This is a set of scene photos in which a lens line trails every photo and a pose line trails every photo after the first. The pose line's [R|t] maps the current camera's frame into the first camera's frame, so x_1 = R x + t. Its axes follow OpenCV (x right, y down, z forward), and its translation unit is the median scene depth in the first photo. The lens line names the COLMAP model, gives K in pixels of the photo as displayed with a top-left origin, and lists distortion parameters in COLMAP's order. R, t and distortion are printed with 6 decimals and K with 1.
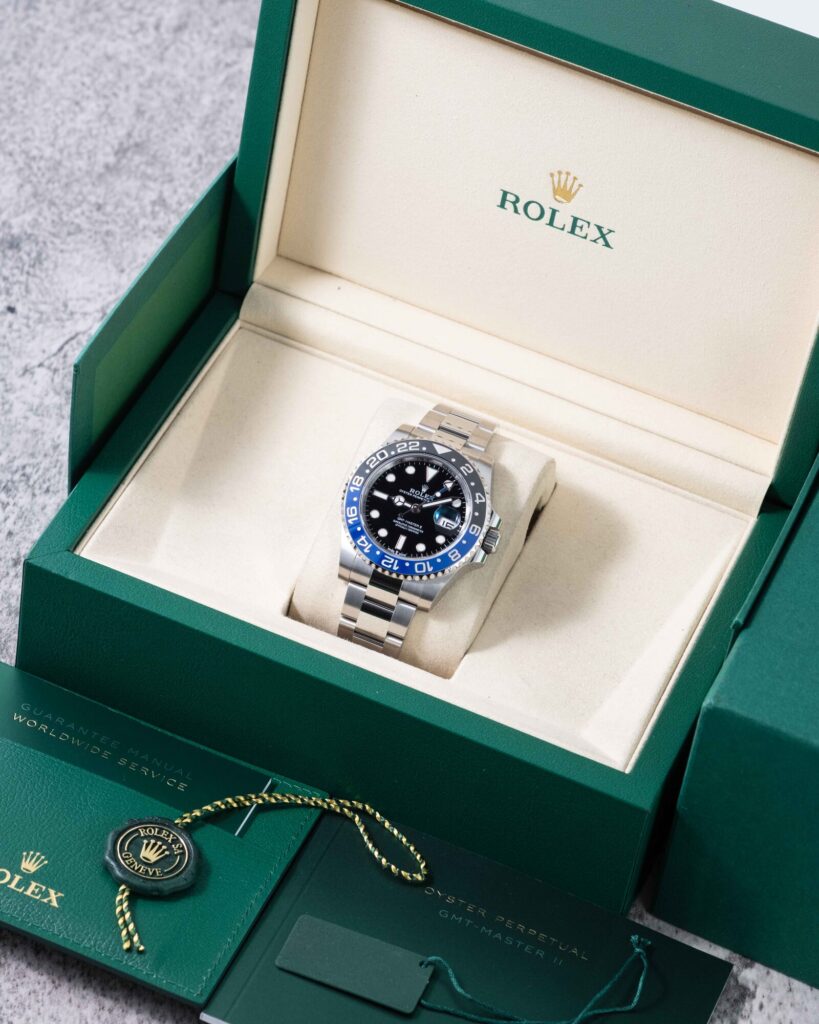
lens RADIAL K [[4658.0, 0, 410.6], [0, 4658.0, 512.4], [0, 0, 1]] dist [0.272314, 0.000000]
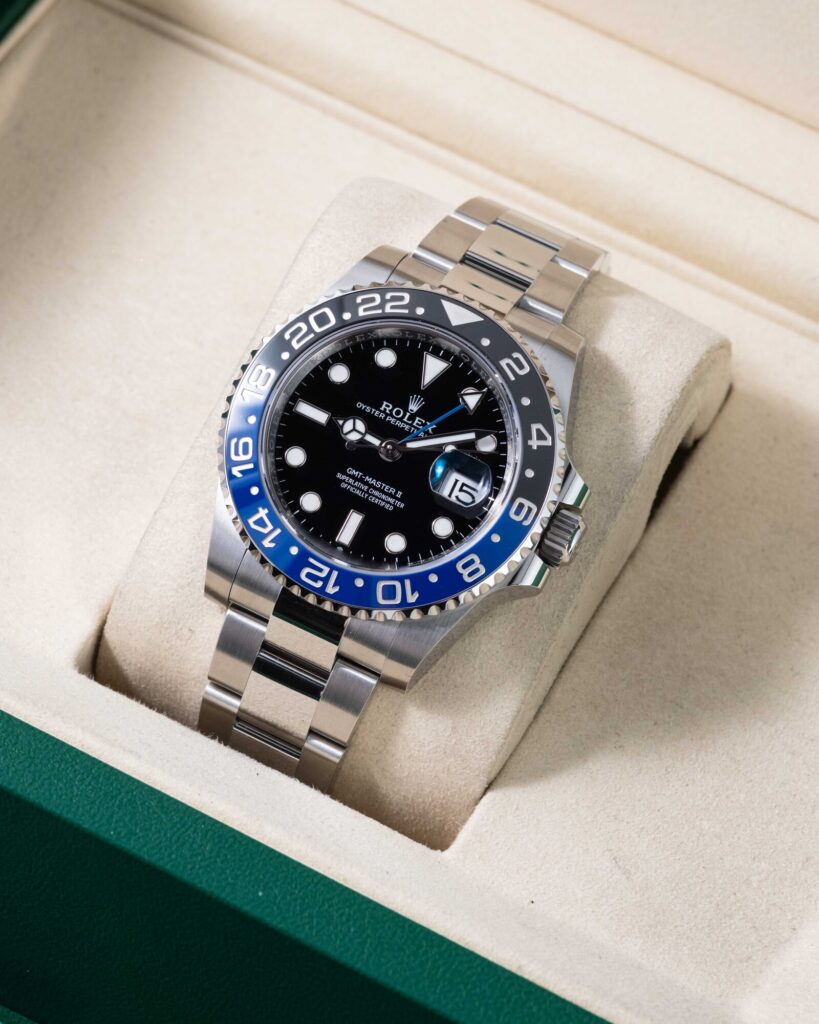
lens RADIAL K [[4658.0, 0, 340.3], [0, 4658.0, 503.6], [0, 0, 1]] dist [0.272314, 0.000000]
pose [[0.995438, 0.064426, -0.070376, 0.026940], [-0.057813, 0.994053, 0.092279, -0.035161], [0.075903, -0.087789, 0.993243, 0.569128]]
